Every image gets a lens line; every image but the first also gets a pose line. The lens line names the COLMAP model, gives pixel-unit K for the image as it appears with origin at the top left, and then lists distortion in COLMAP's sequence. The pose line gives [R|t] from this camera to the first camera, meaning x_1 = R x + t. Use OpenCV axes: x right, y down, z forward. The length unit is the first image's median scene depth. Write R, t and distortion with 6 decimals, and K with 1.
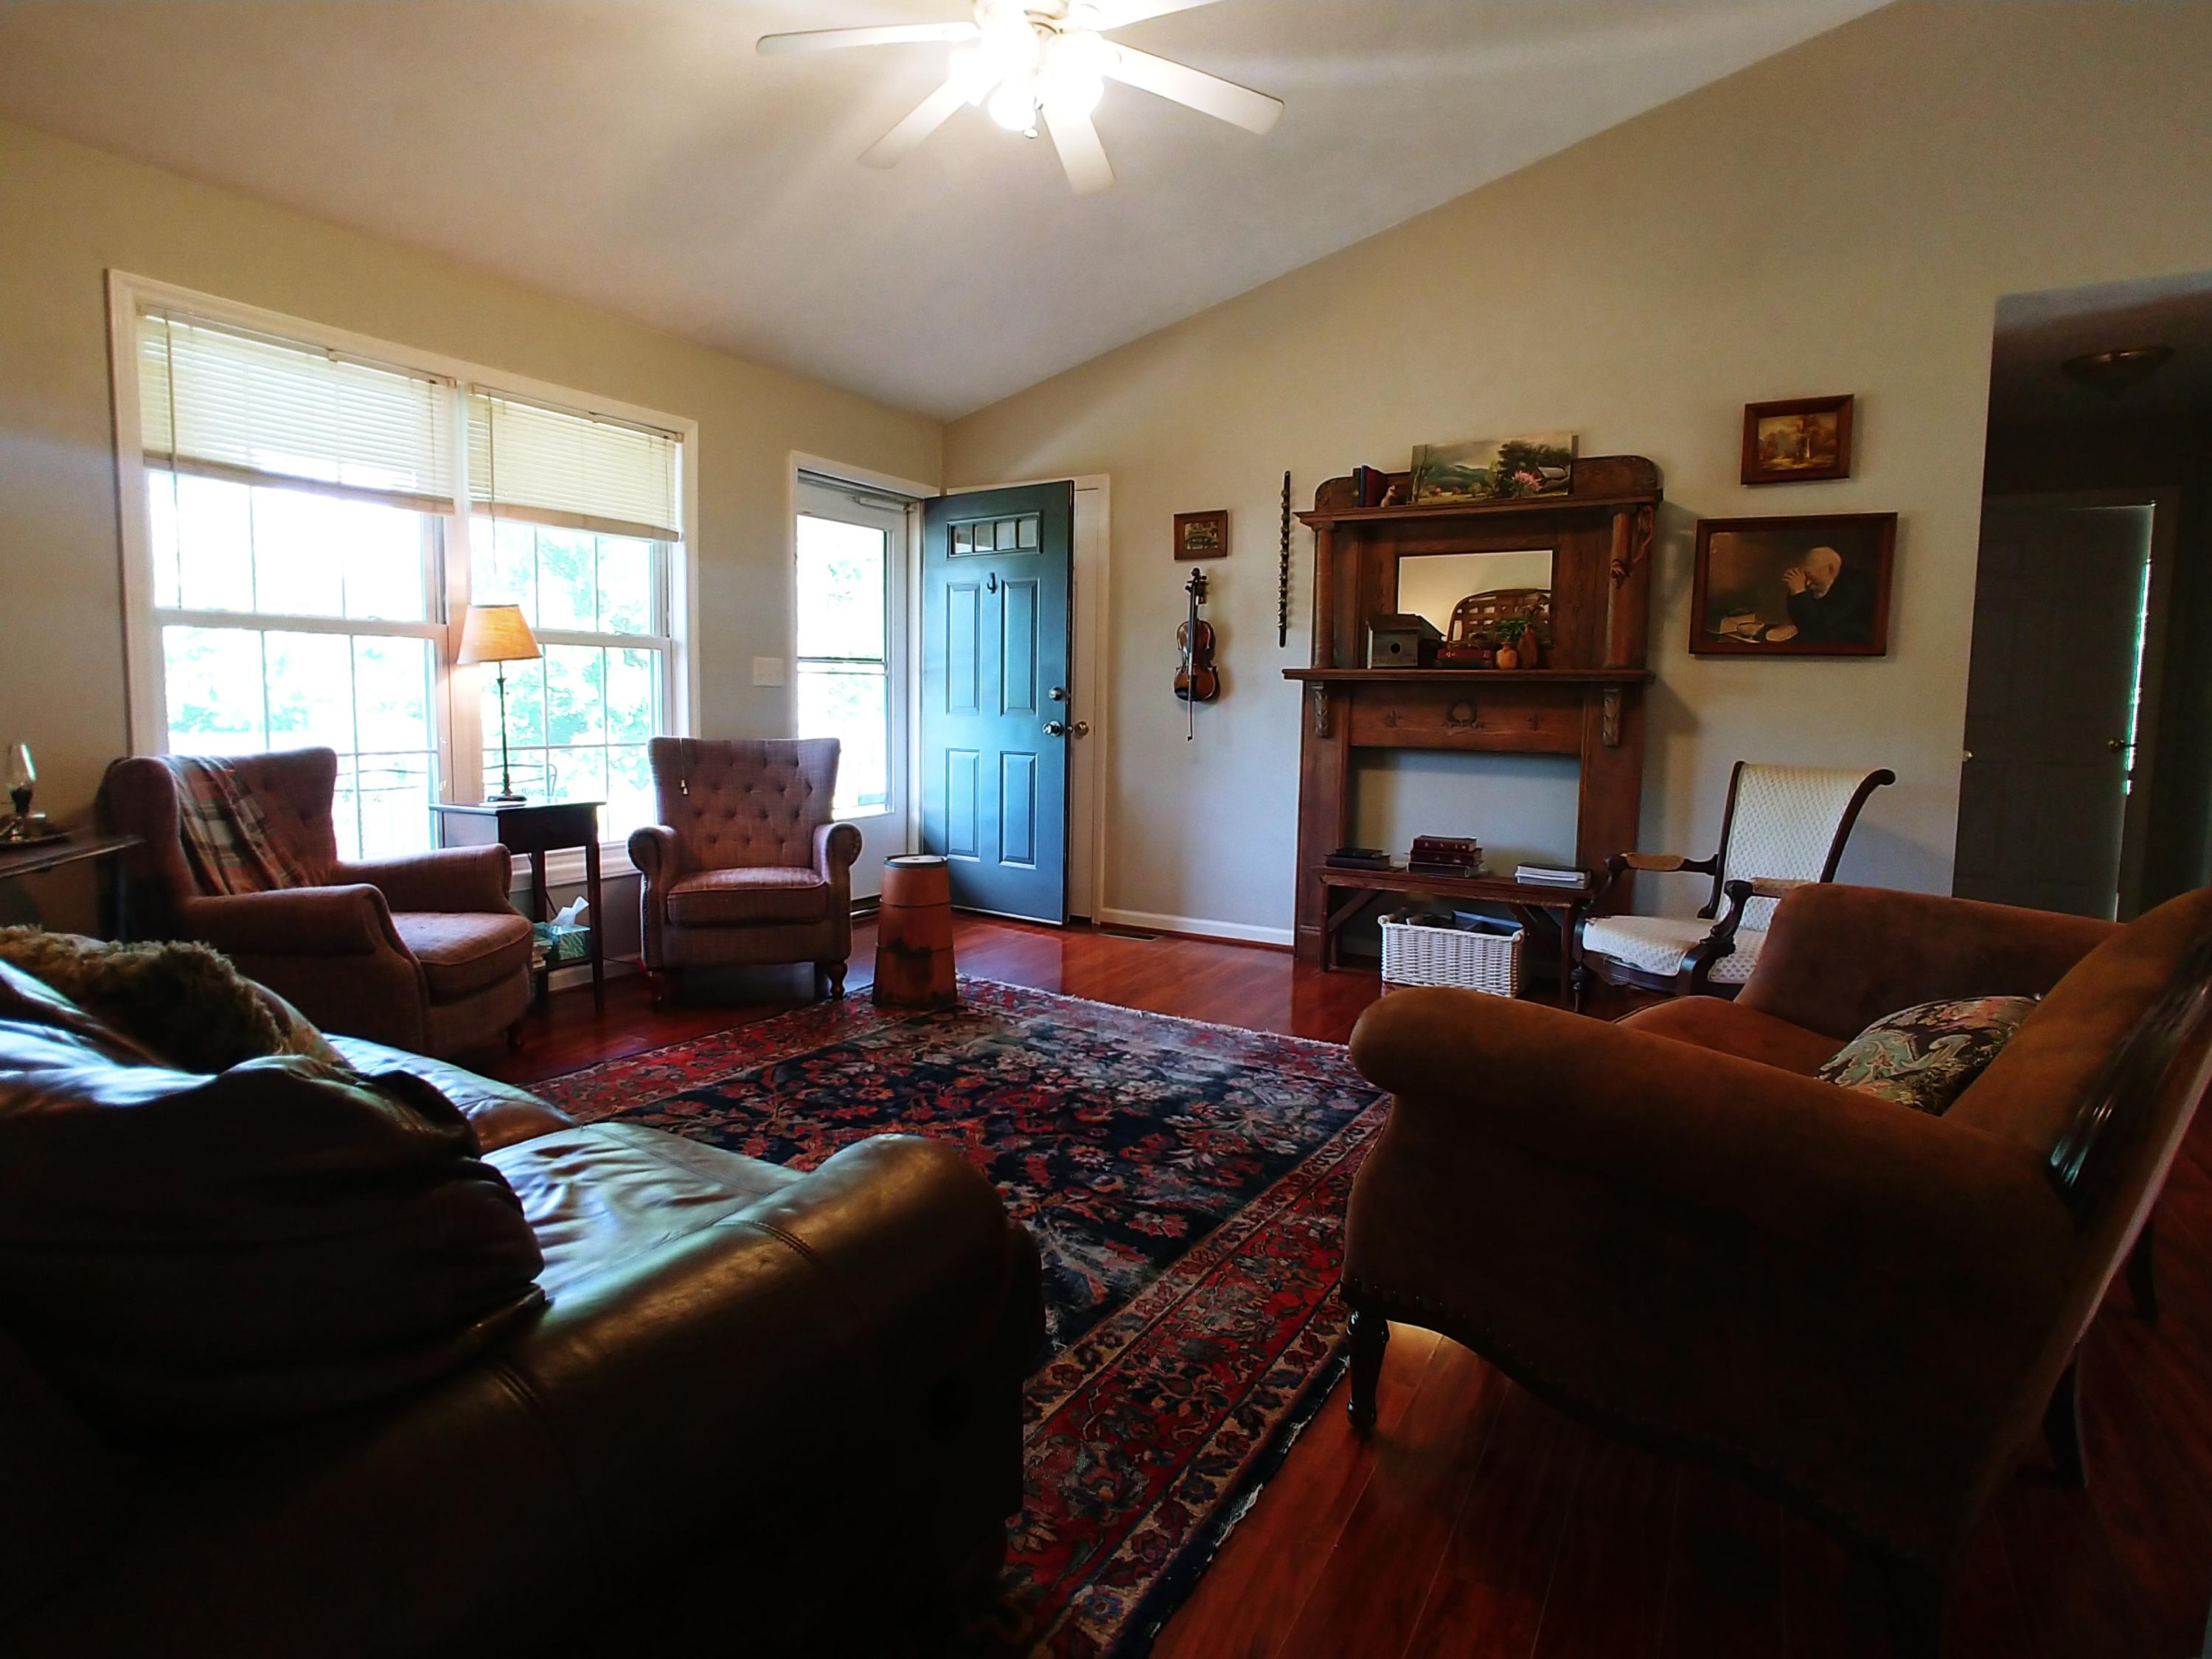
lens RADIAL K [[1151.6, 0, 1092.4], [0, 1151.6, 798.6], [0, 0, 1]] dist [-0.030999, 0.002490]
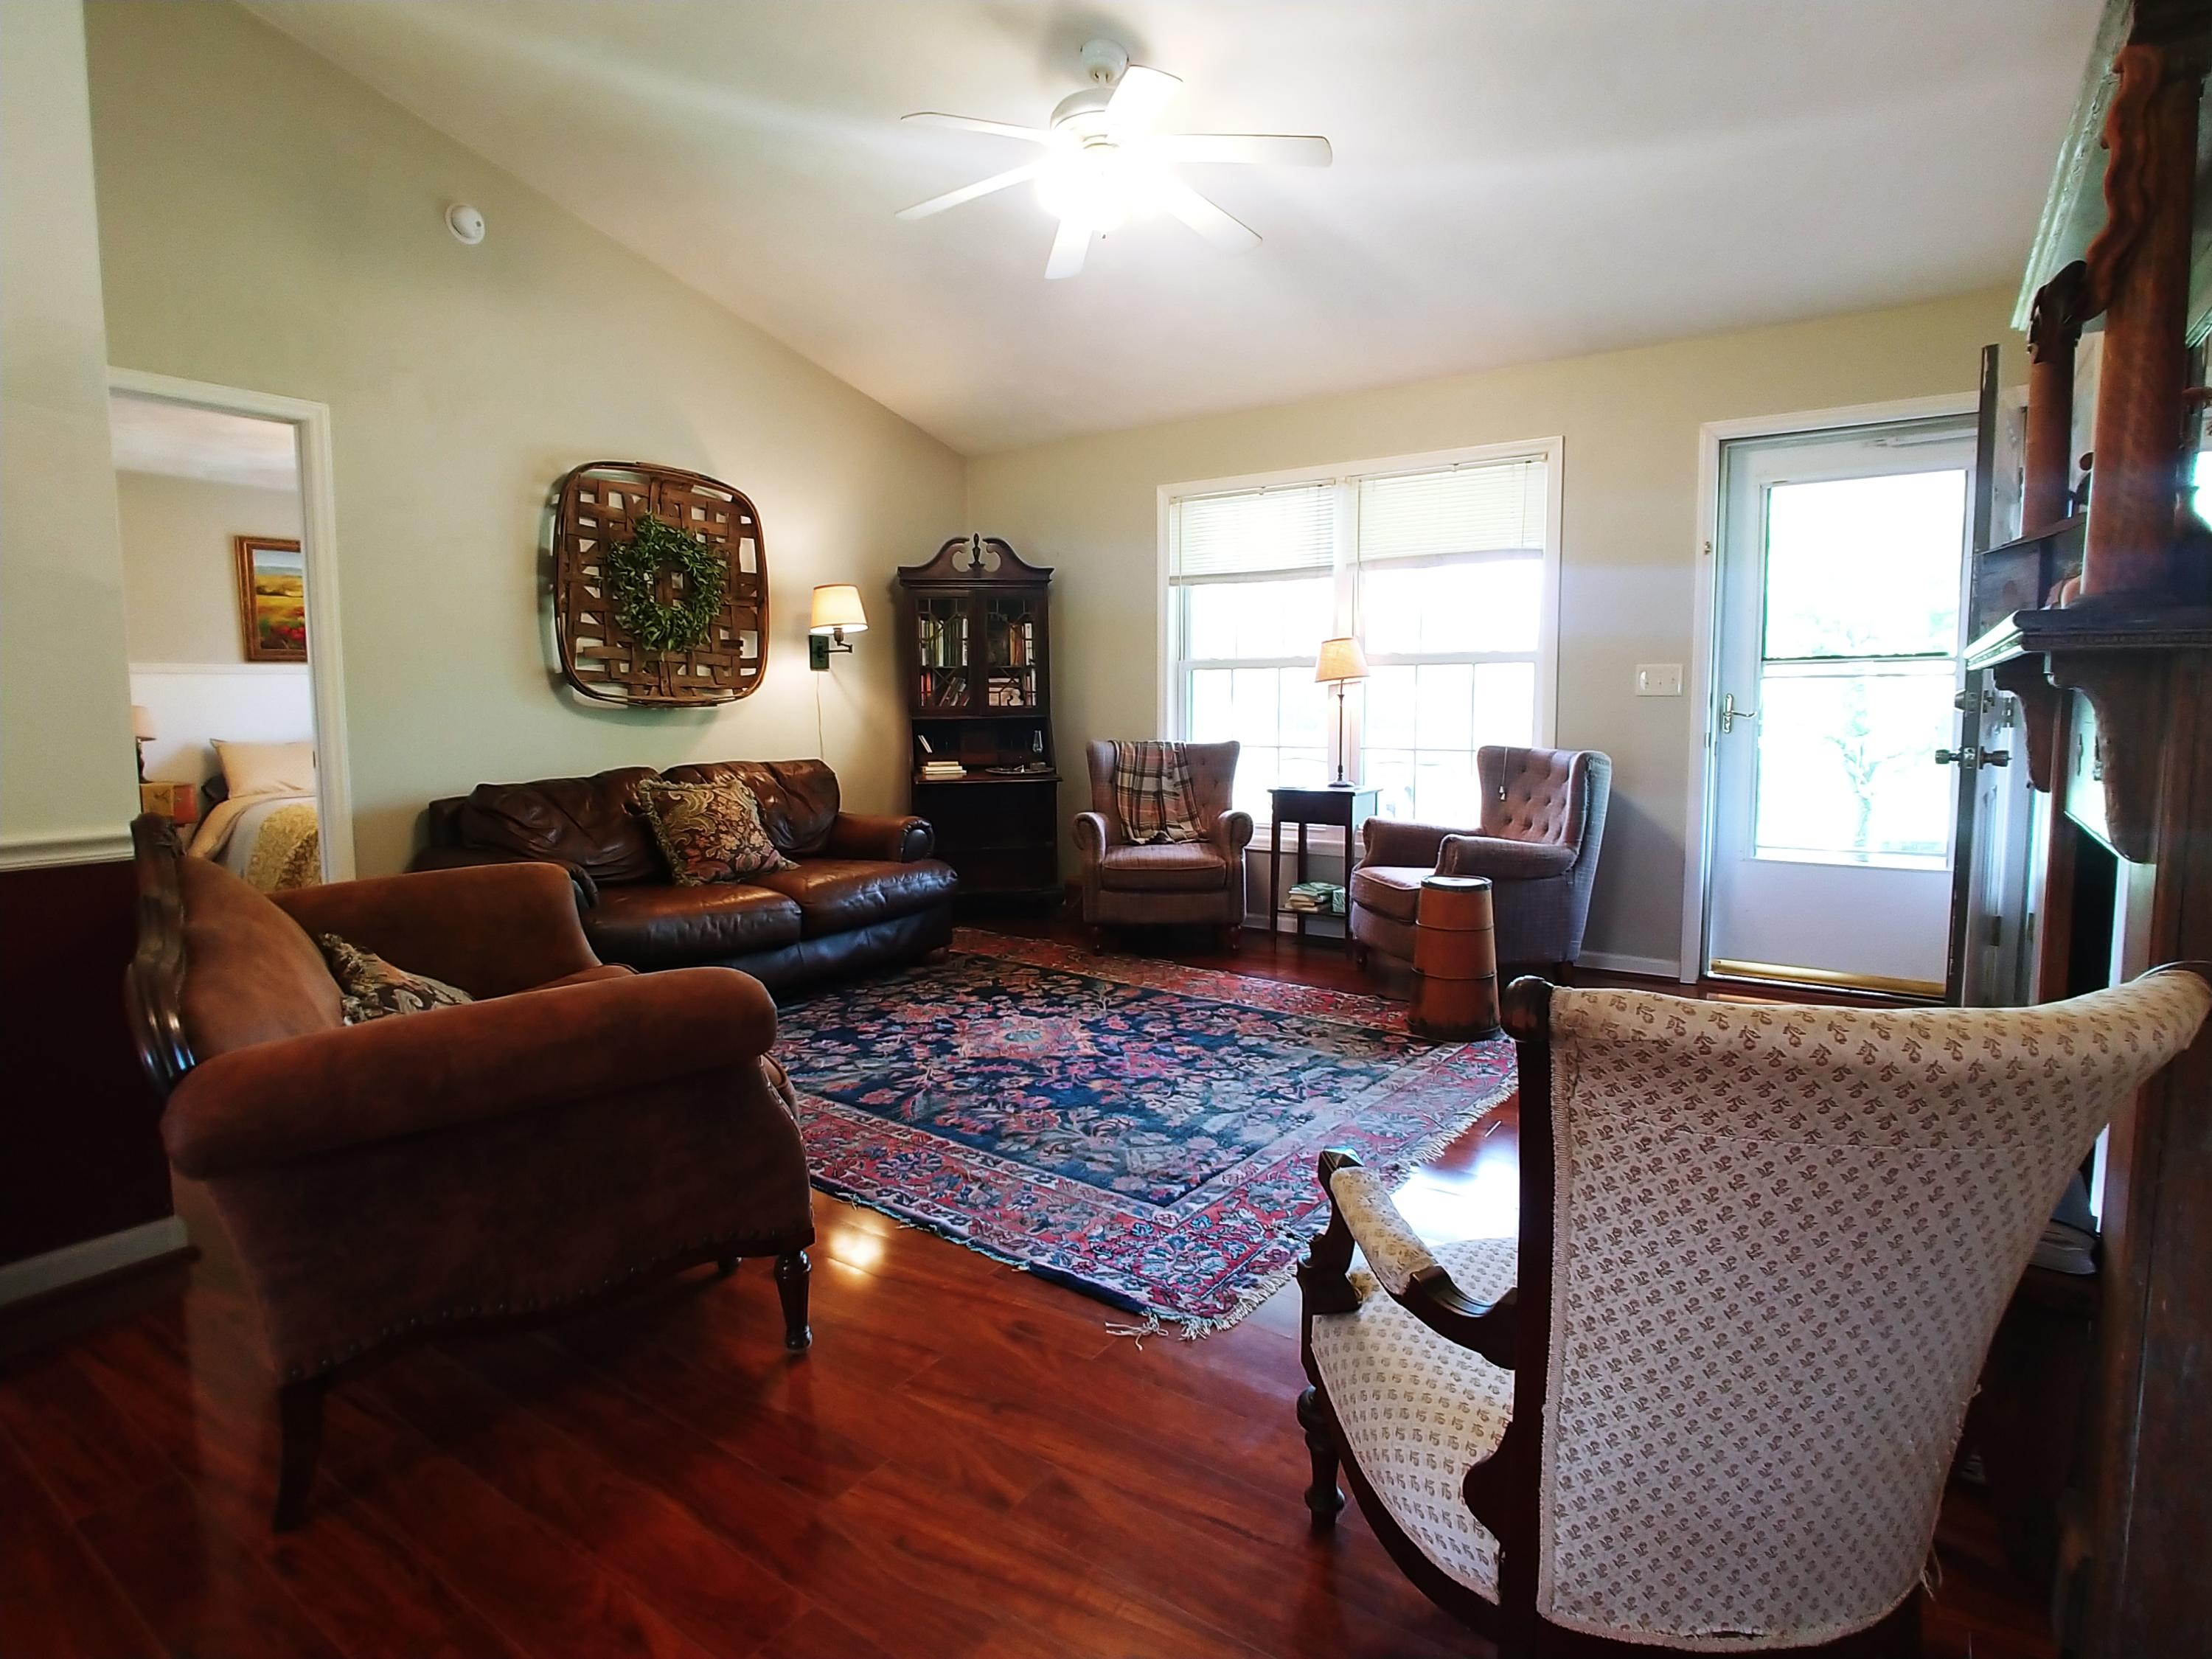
lens RADIAL K [[1151.6, 0, 1092.4], [0, 1151.6, 798.6], [0, 0, 1]] dist [-0.030999, 0.002490]
pose [[-0.077630, 0.073886, -0.994241, 0.981447], [-0.079536, 0.993613, 0.080049, -0.080174], [0.993805, 0.085292, -0.071257, 0.941586]]
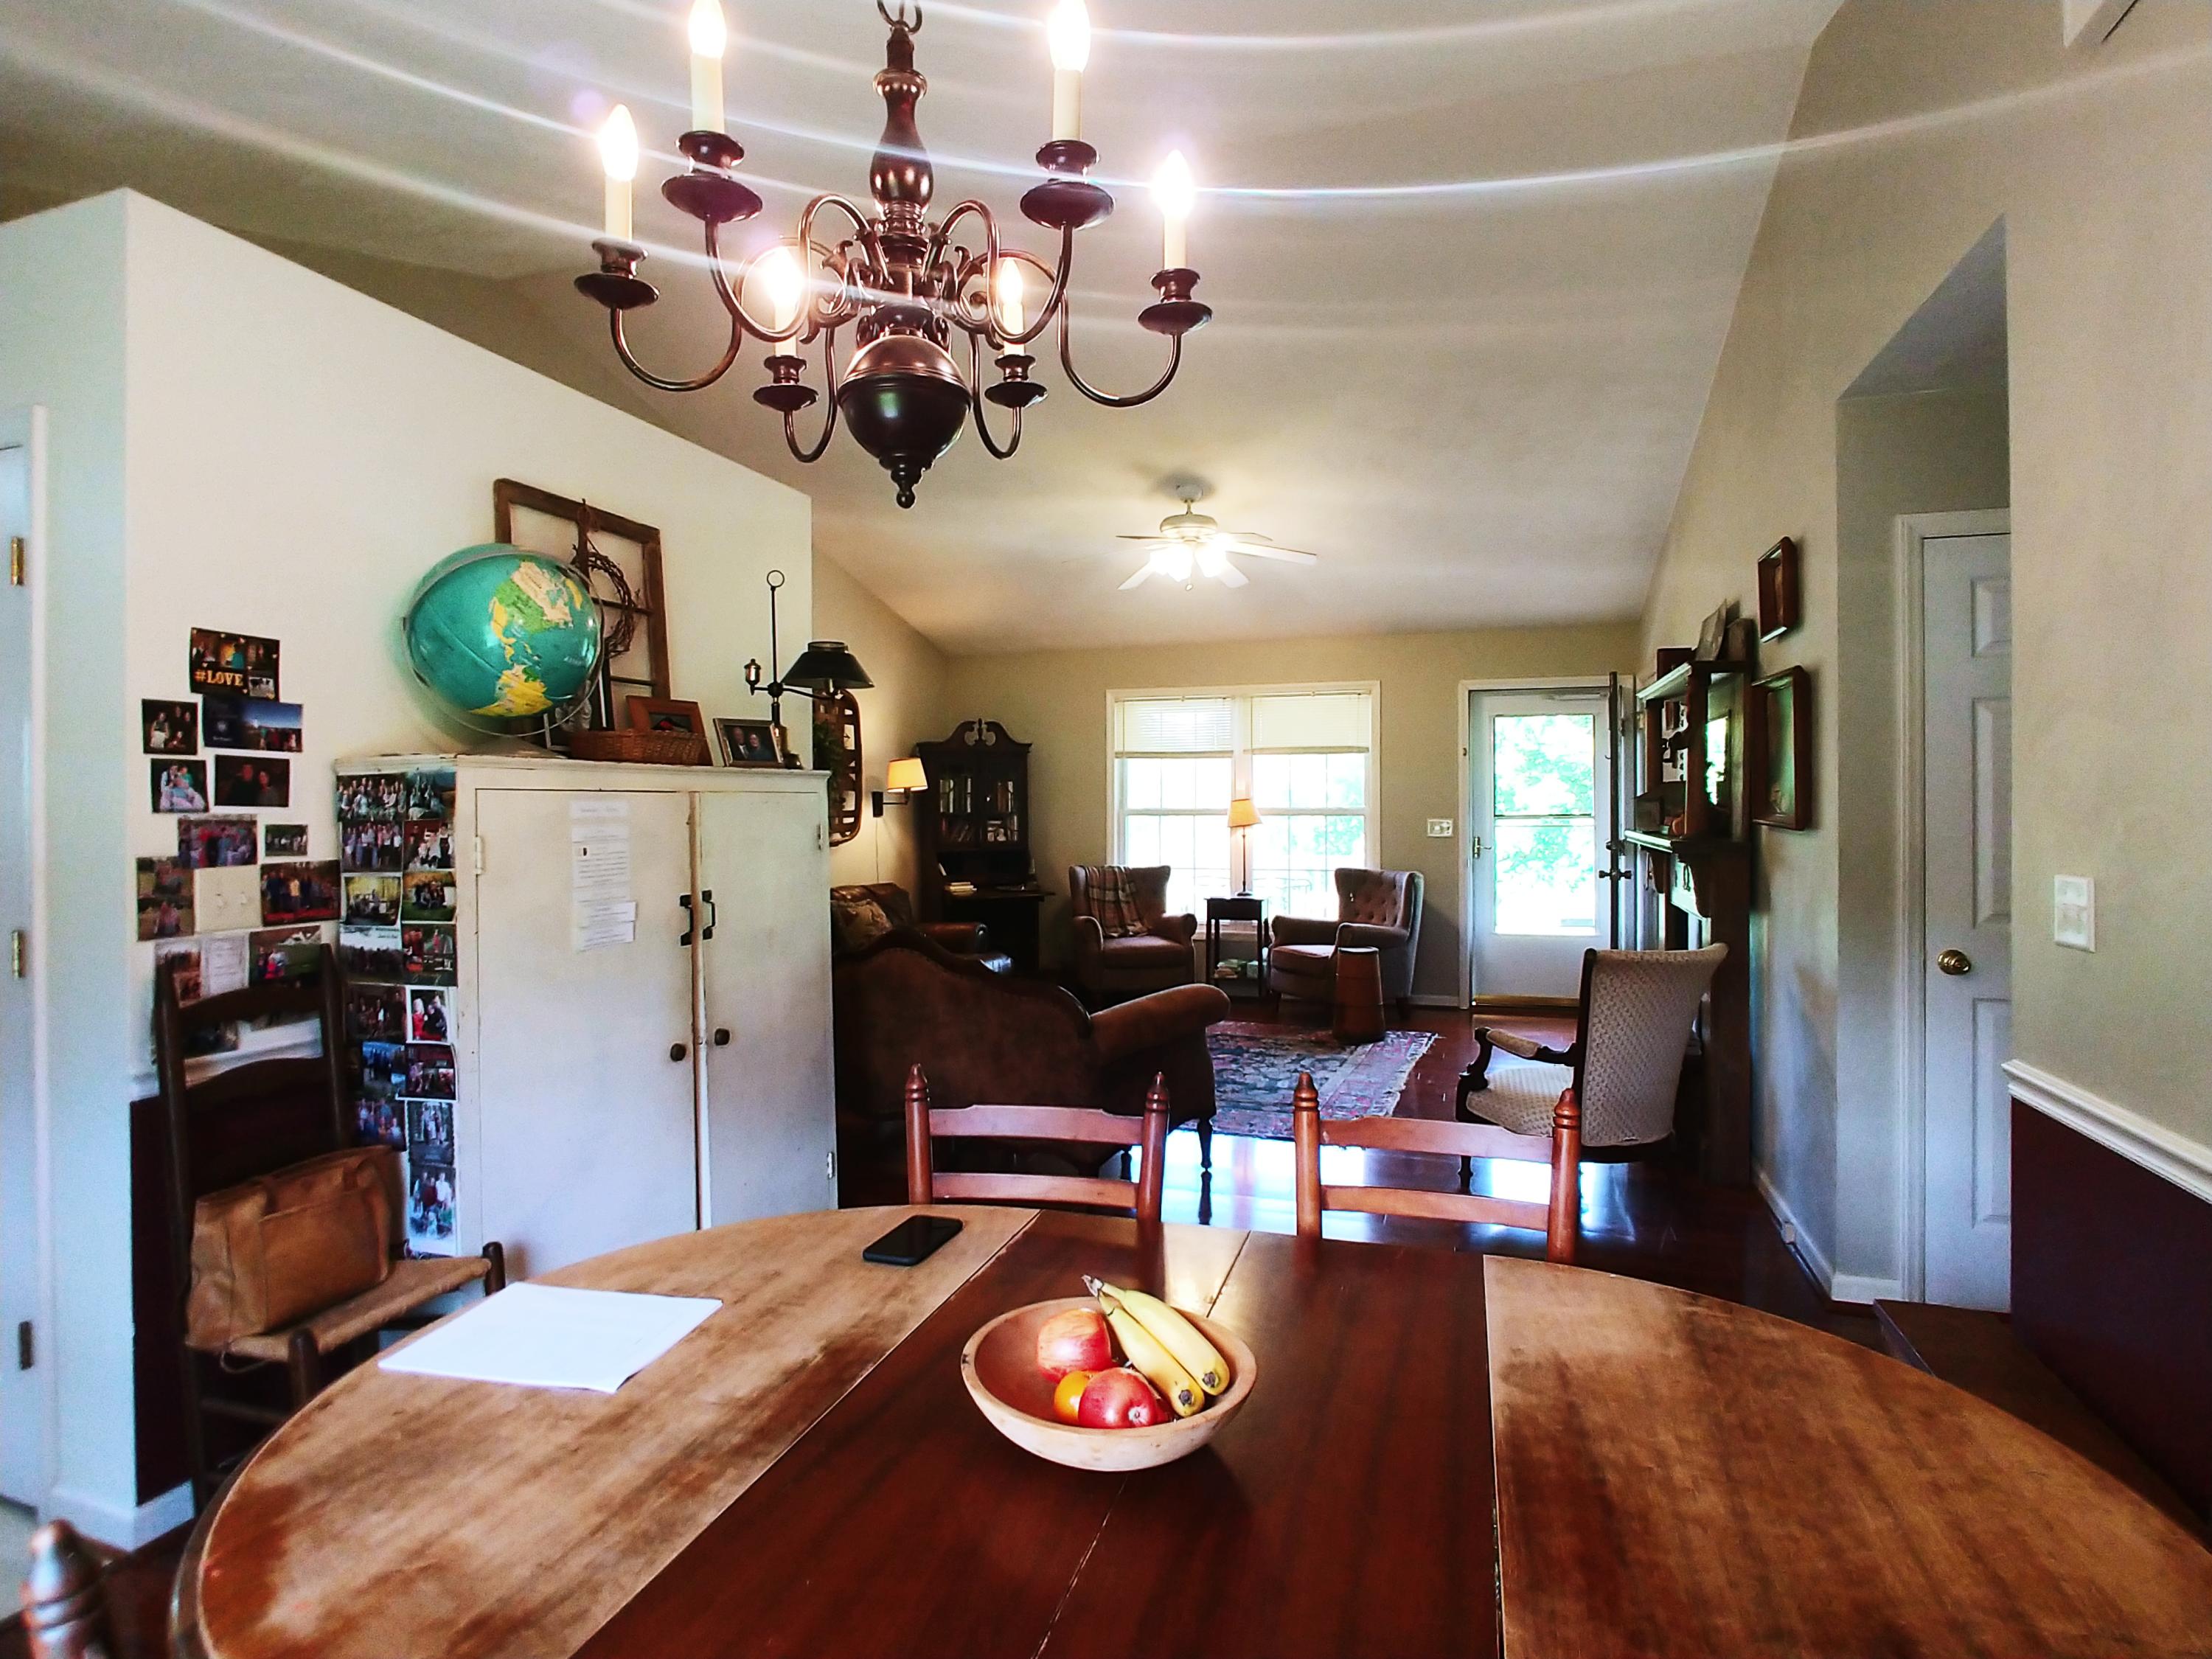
lens RADIAL K [[1151.6, 0, 1092.4], [0, 1151.6, 798.6], [0, 0, 1]] dist [-0.030999, 0.002490]
pose [[0.215617, -0.017808, -0.976316, 1.658013], [-0.077508, 0.996367, -0.035291, -0.088967], [0.973397, 0.083282, 0.213453, 0.335100]]
